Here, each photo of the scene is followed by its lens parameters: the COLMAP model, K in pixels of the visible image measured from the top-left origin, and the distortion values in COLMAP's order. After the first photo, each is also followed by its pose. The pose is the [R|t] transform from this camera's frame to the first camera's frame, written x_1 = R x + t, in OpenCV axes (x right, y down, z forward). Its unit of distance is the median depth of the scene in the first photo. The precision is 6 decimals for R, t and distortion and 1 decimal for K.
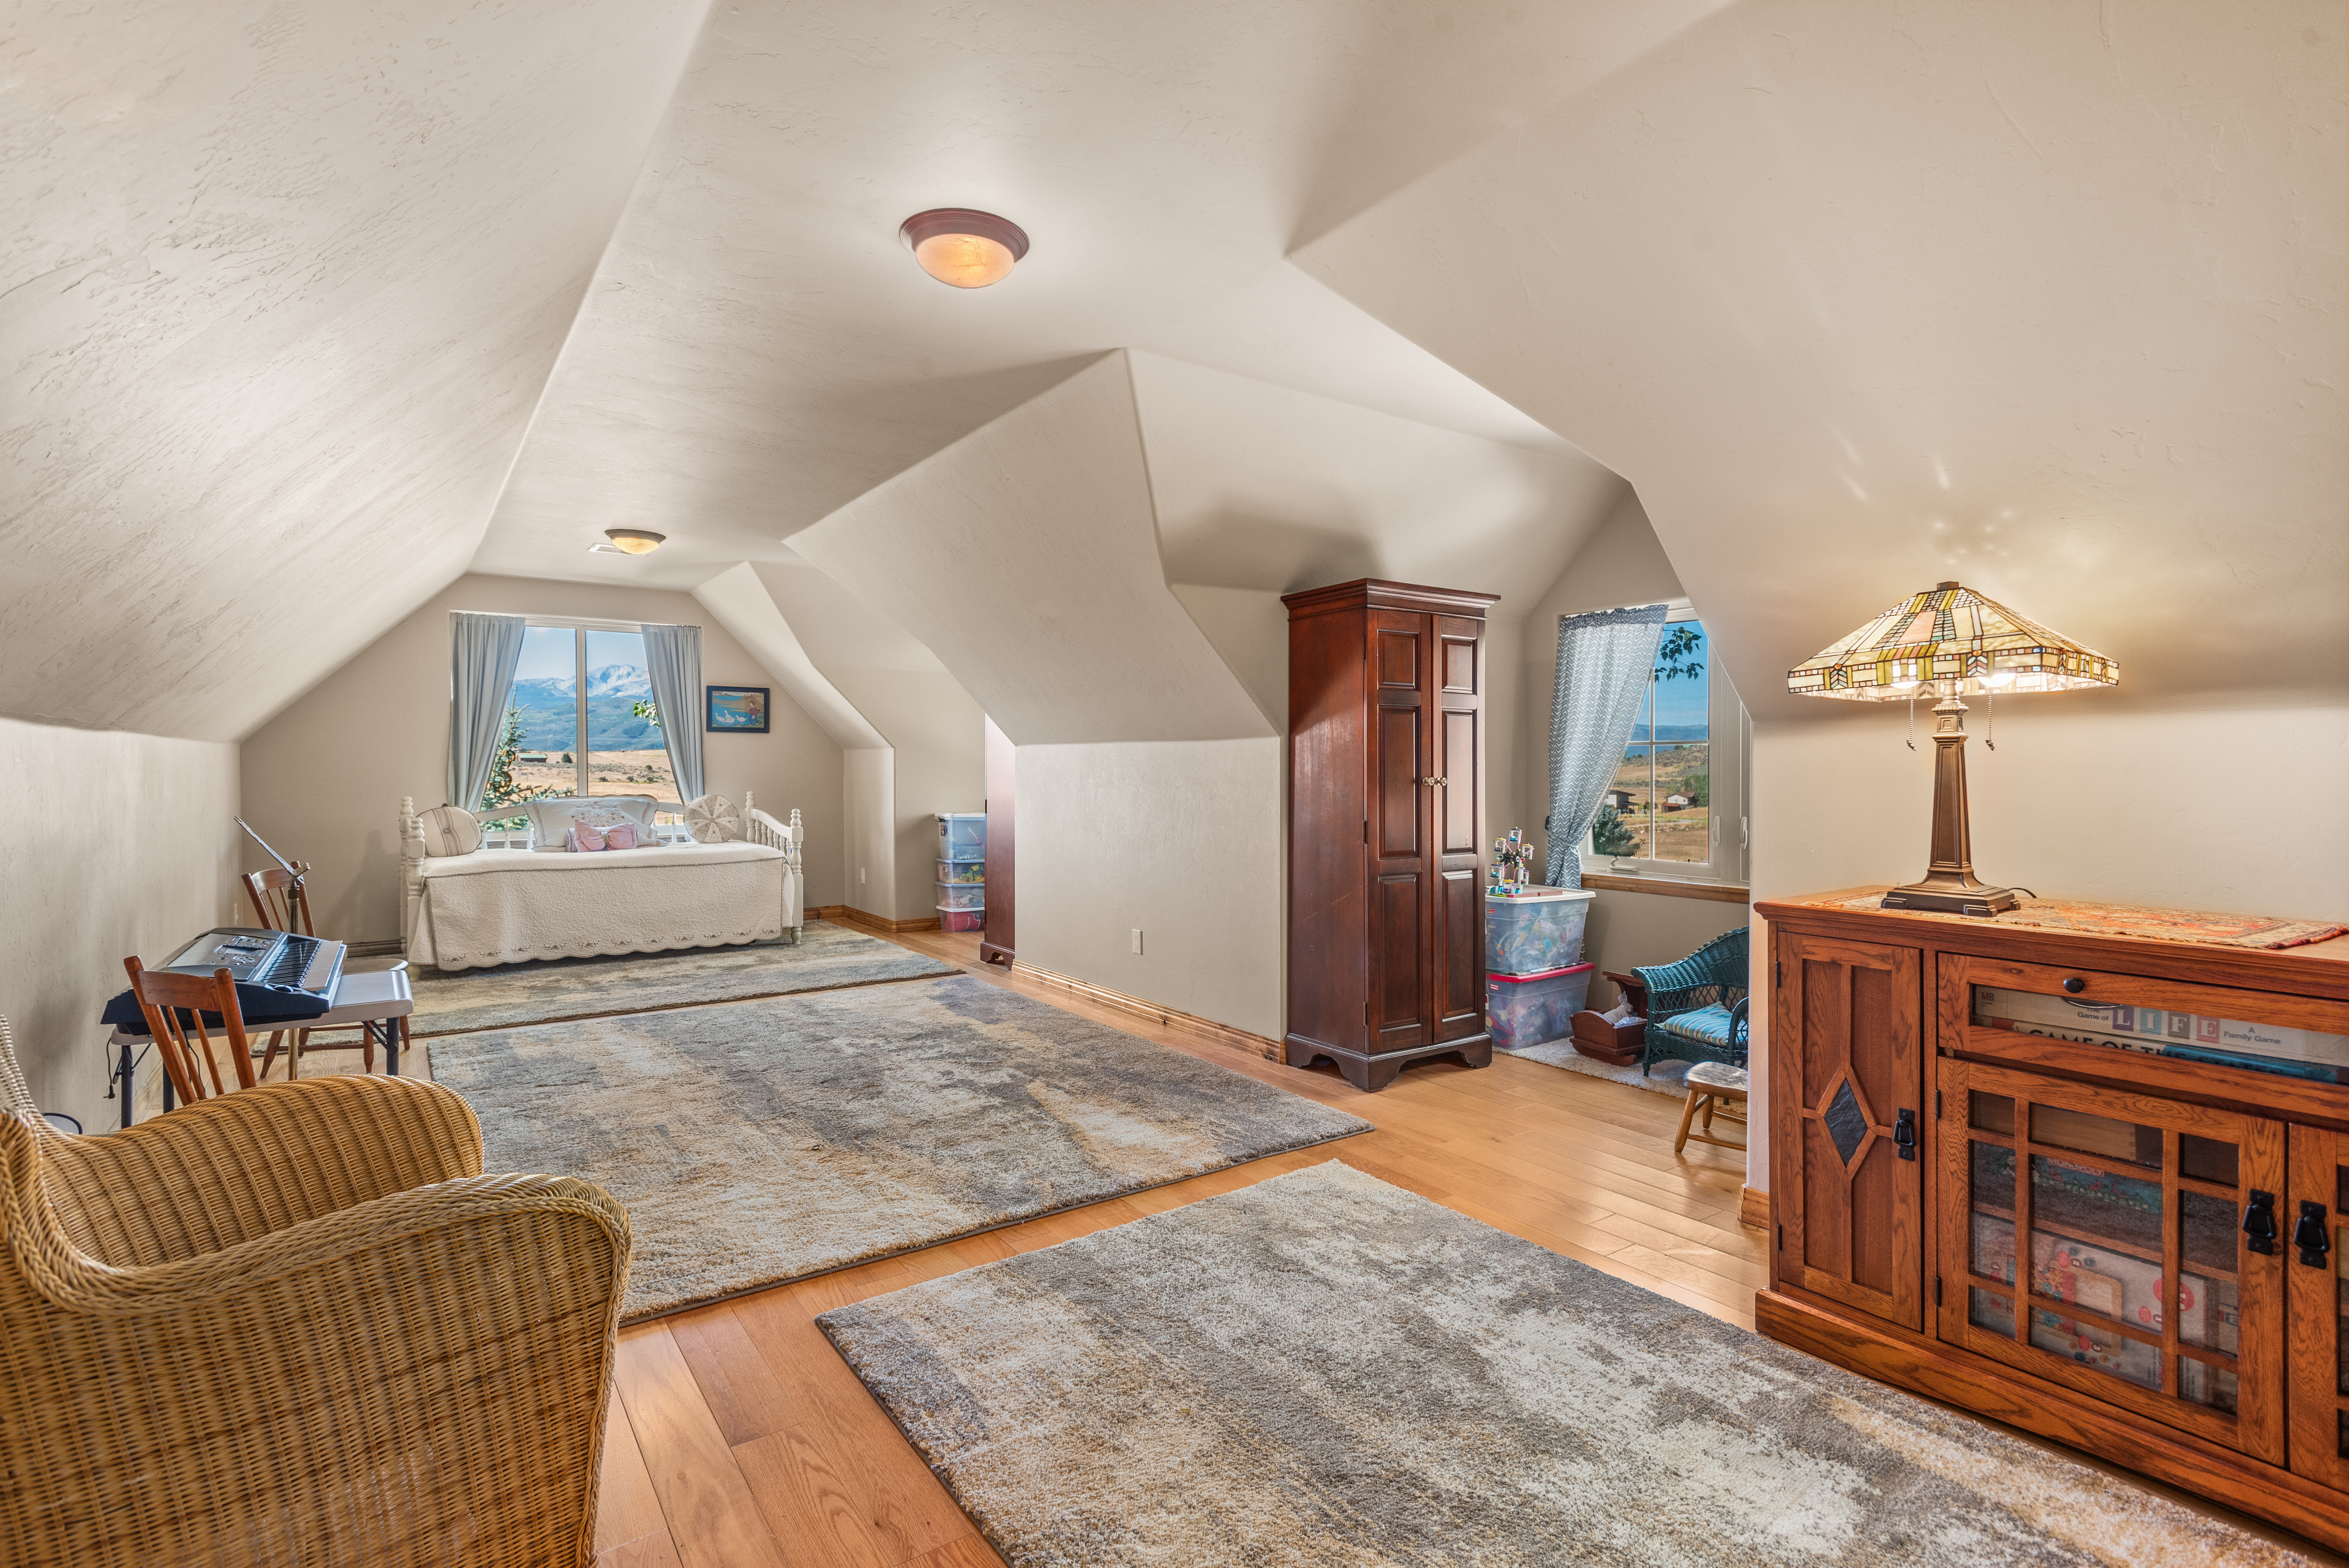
lens RADIAL K [[1100.5, 0, 1174.5], [0, 1100.5, 784.0], [0, 0, 1]] dist [0.000499, 0.000320]
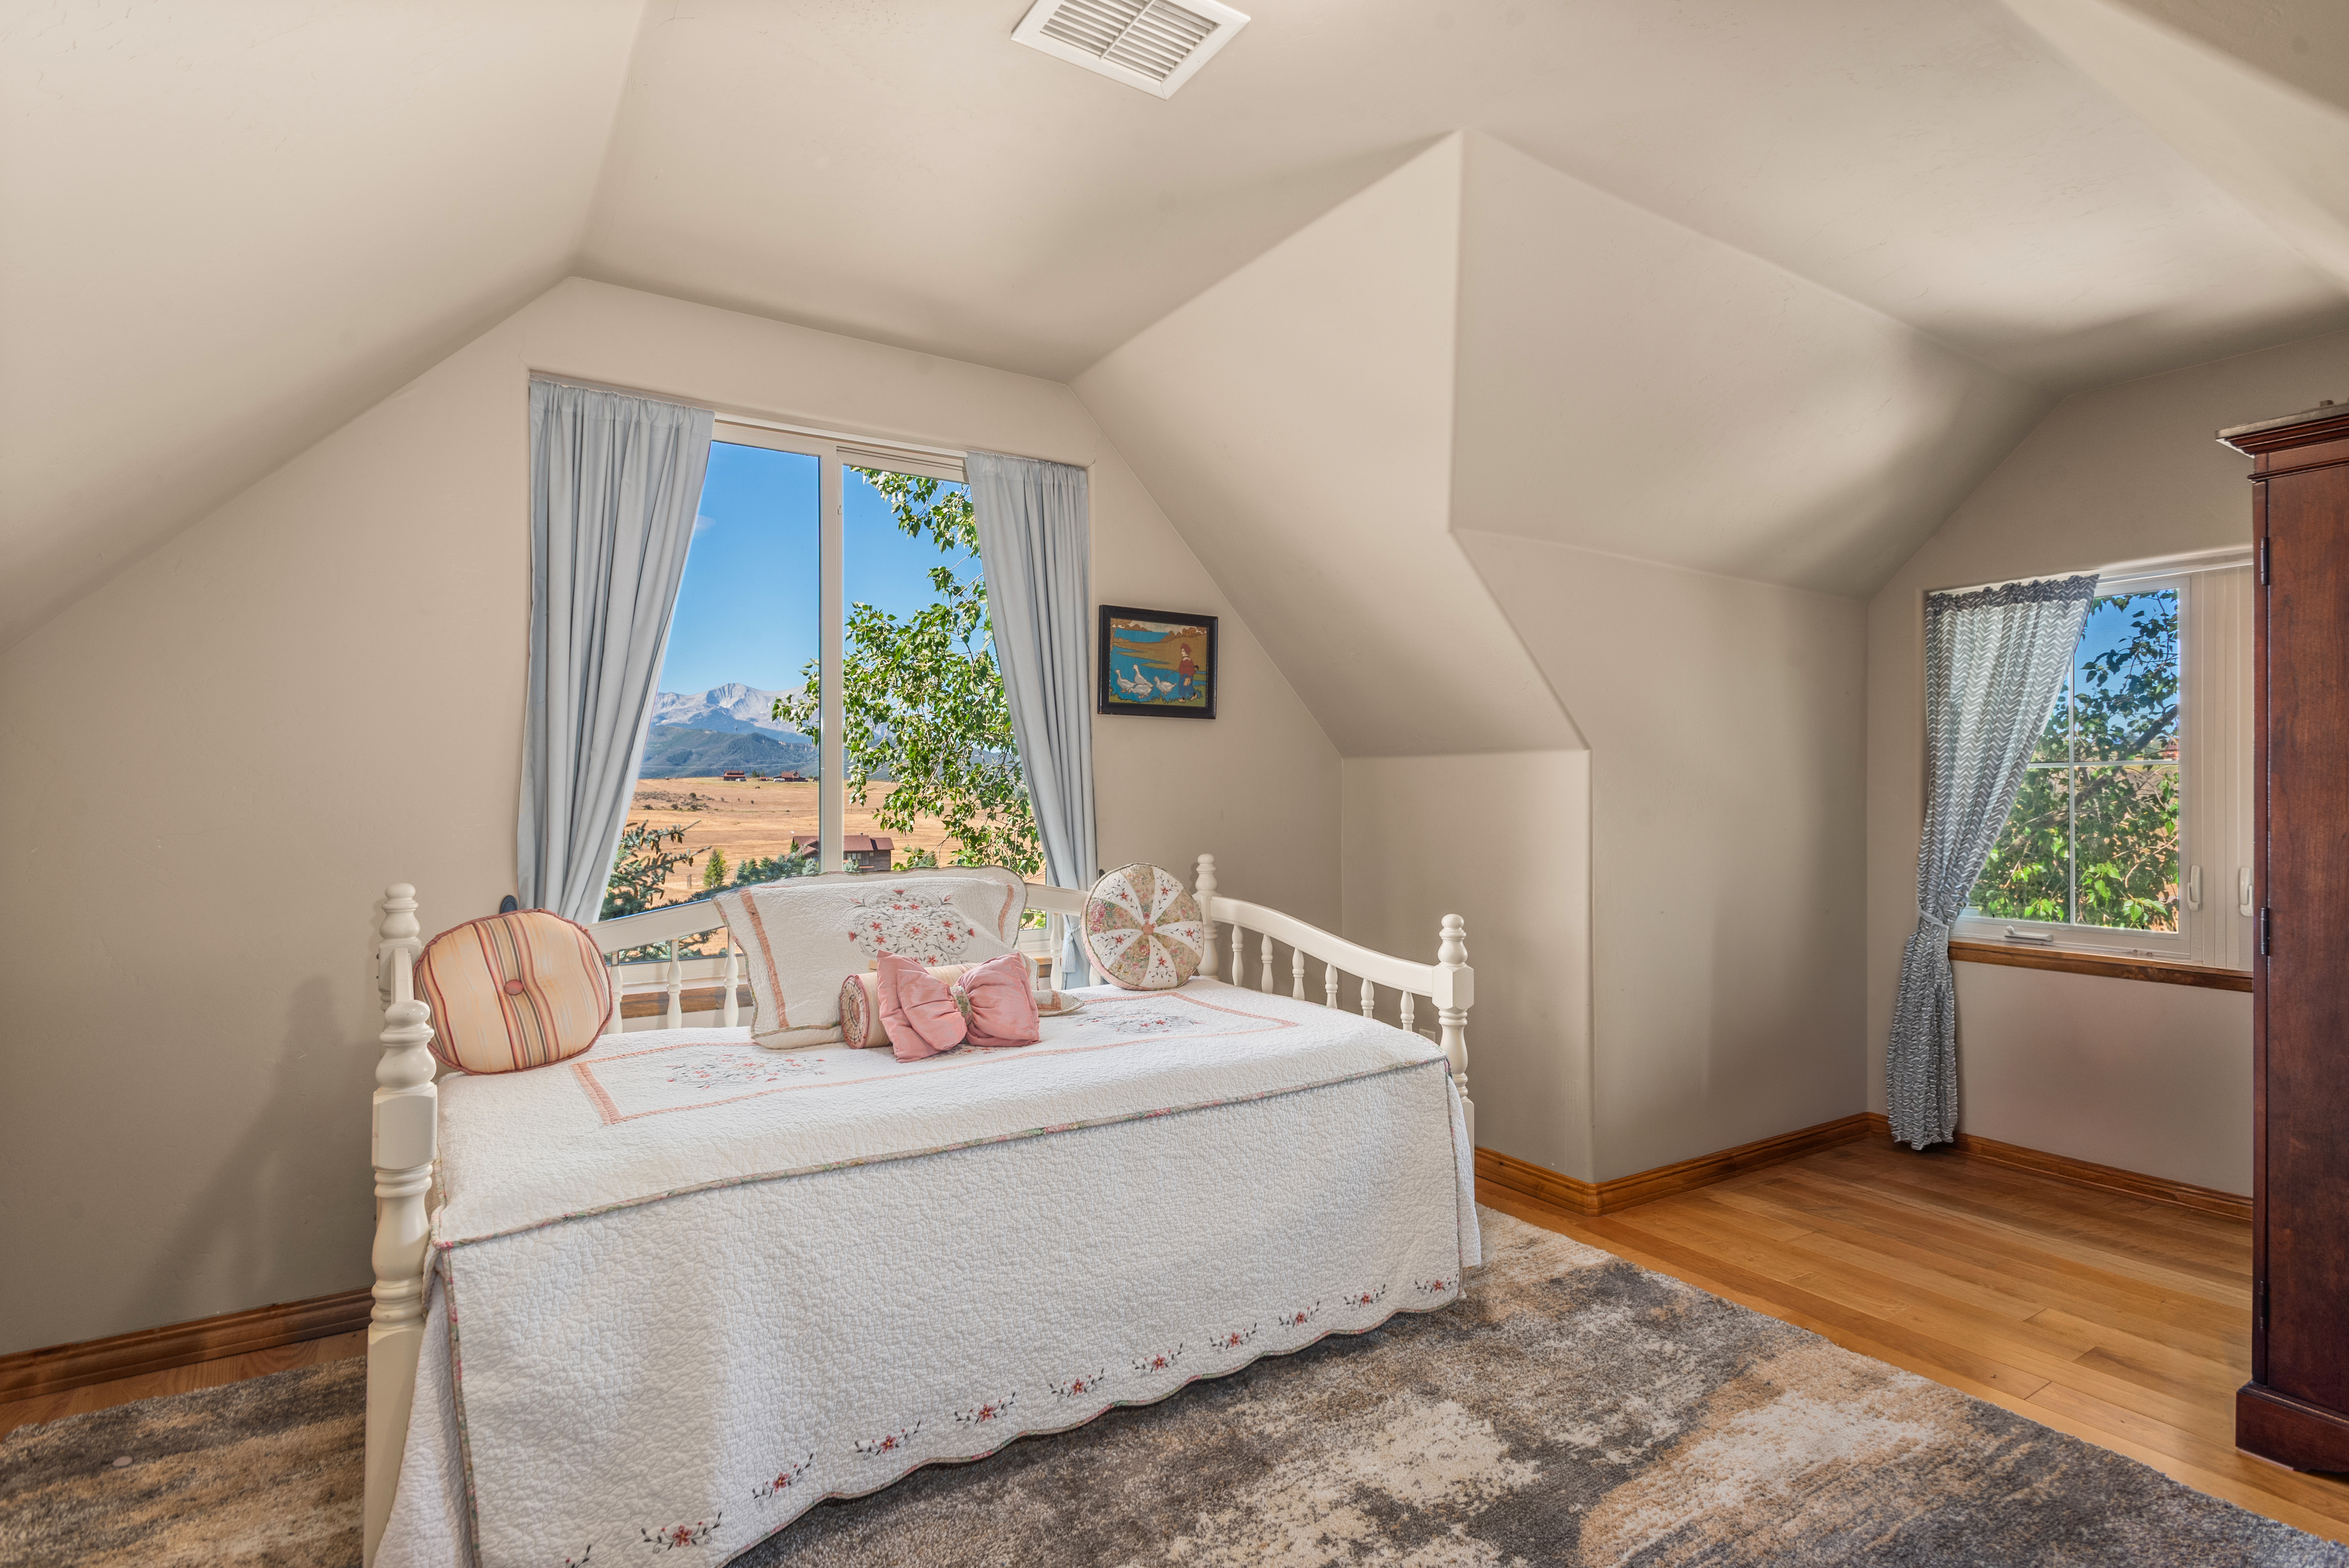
lens RADIAL K [[1166.8, 0, 1174.5], [0, 1166.8, 784.0], [0, 0, 1]] dist [-0.013909, -0.000062]
pose [[0.998545, 0.000825, -0.053918, -0.413648], [-0.002174, 0.999686, -0.024963, -0.010066], [0.053881, 0.025044, 0.998233, 0.615723]]
